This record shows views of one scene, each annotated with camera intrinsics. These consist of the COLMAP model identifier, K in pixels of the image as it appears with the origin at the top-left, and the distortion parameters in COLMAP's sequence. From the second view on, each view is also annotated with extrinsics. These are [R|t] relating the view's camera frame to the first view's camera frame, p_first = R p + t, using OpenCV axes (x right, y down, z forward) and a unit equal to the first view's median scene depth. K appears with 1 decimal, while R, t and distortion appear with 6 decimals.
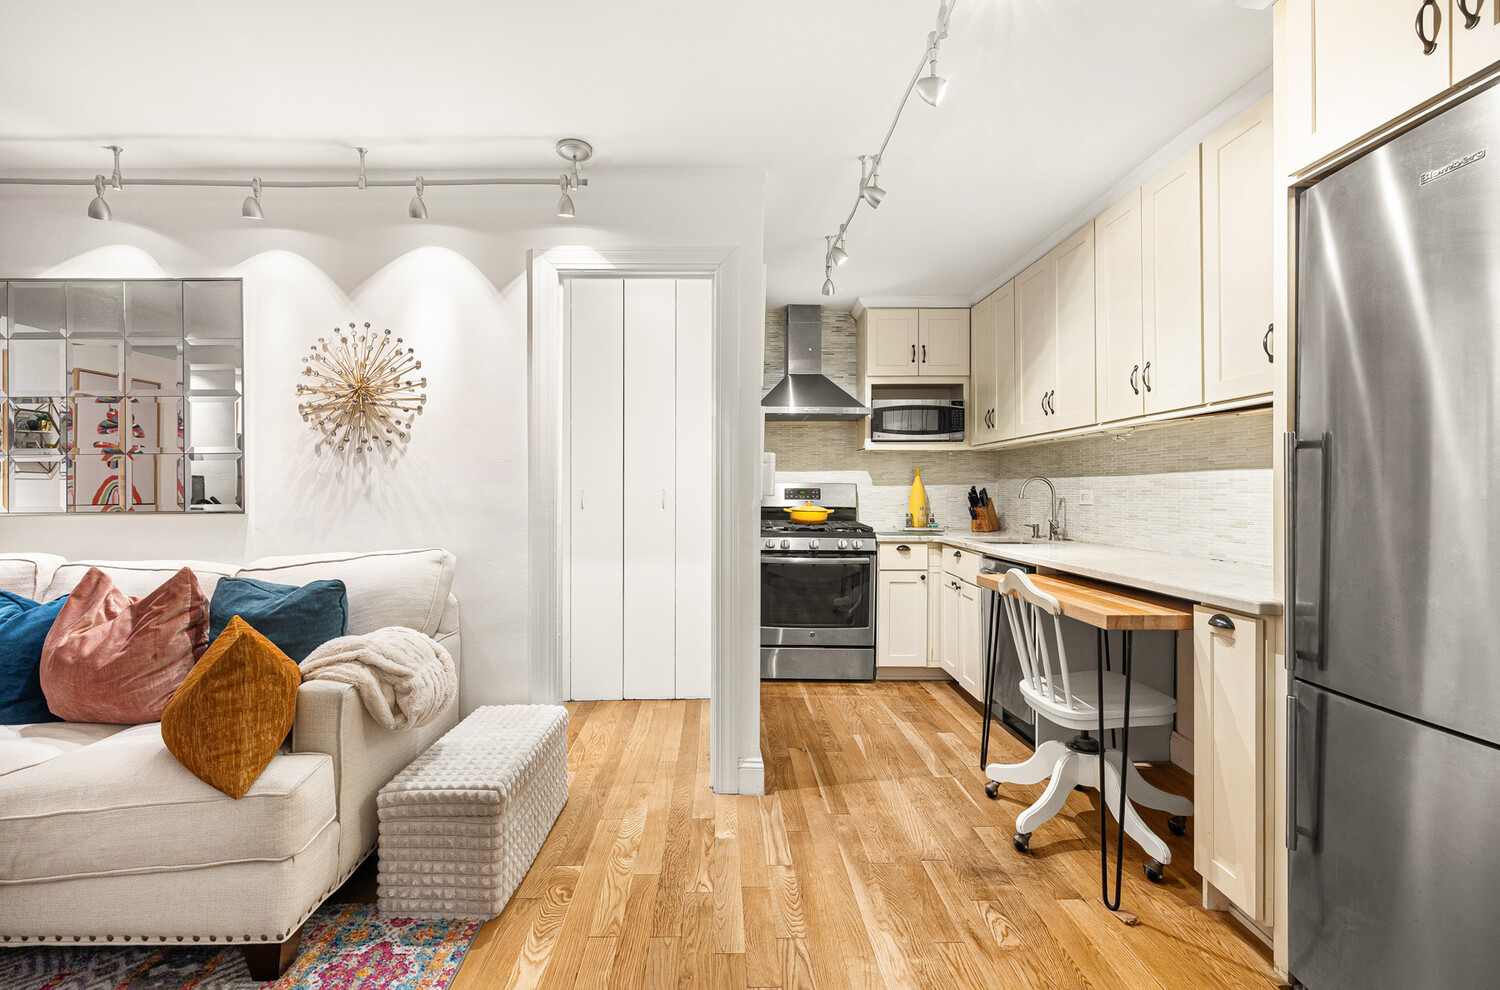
lens RADIAL K [[629.9, 0, 729.6], [0, 629.9, 490.1], [0, 0, 1]] dist [0.000612, 0.000072]
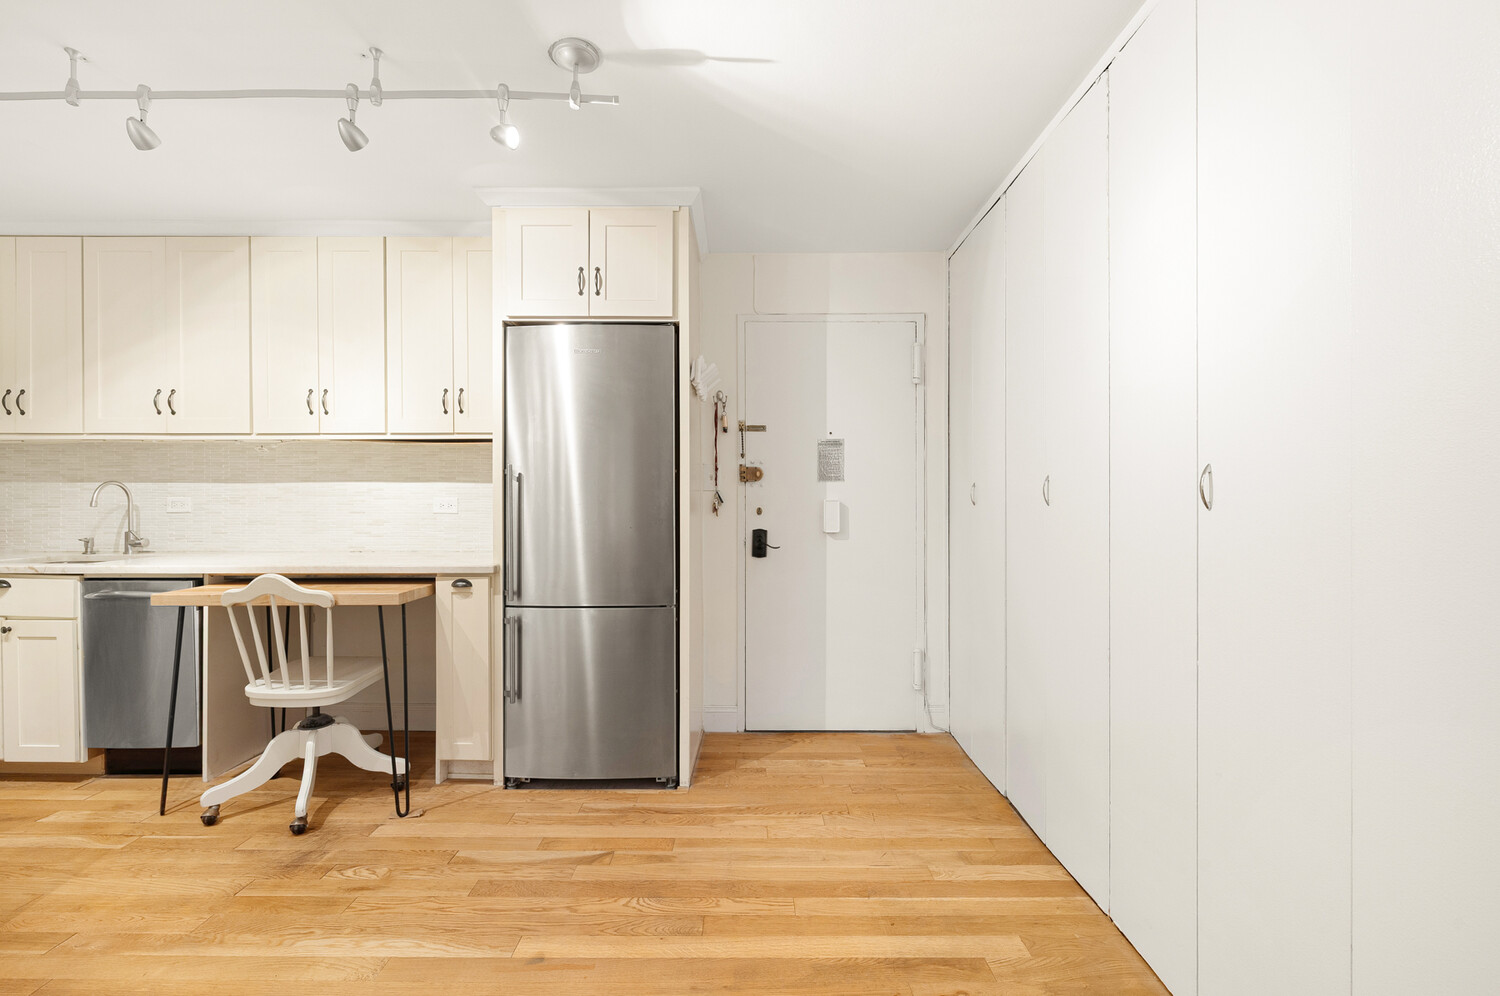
lens RADIAL K [[610.8, 0, 750.0], [0, 610.8, 498.0], [0, 0, 1]] dist [-0.027476, -0.000059]
pose [[0.016458, -0.003520, 0.999858, -0.435205], [-0.000750, 0.999993, 0.003533, -0.003168], [-0.999864, -0.000808, 0.016456, 0.174966]]
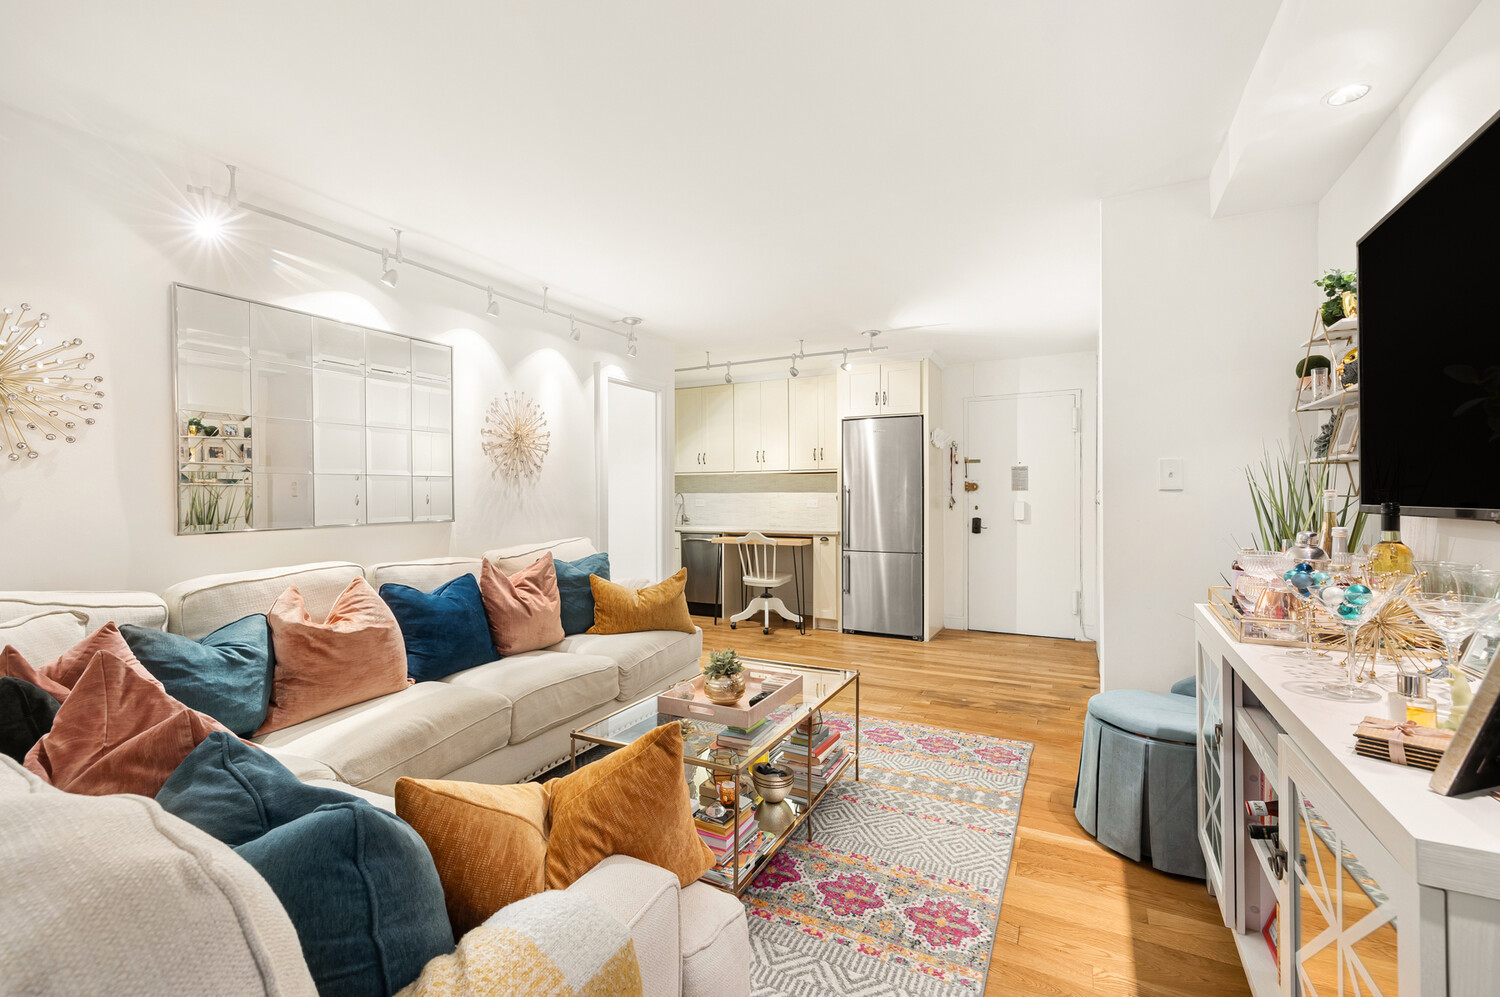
lens RADIAL K [[605.5, 0, 754.6], [0, 605.5, 496.8], [0, 0, 1]] dist [-0.001432, -0.000476]
pose [[0.488298, -0.001858, 0.872675, -1.421749], [0.002212, 0.999997, 0.000892, -0.013727], [-0.872674, 0.001495, 0.488301, -0.164500]]
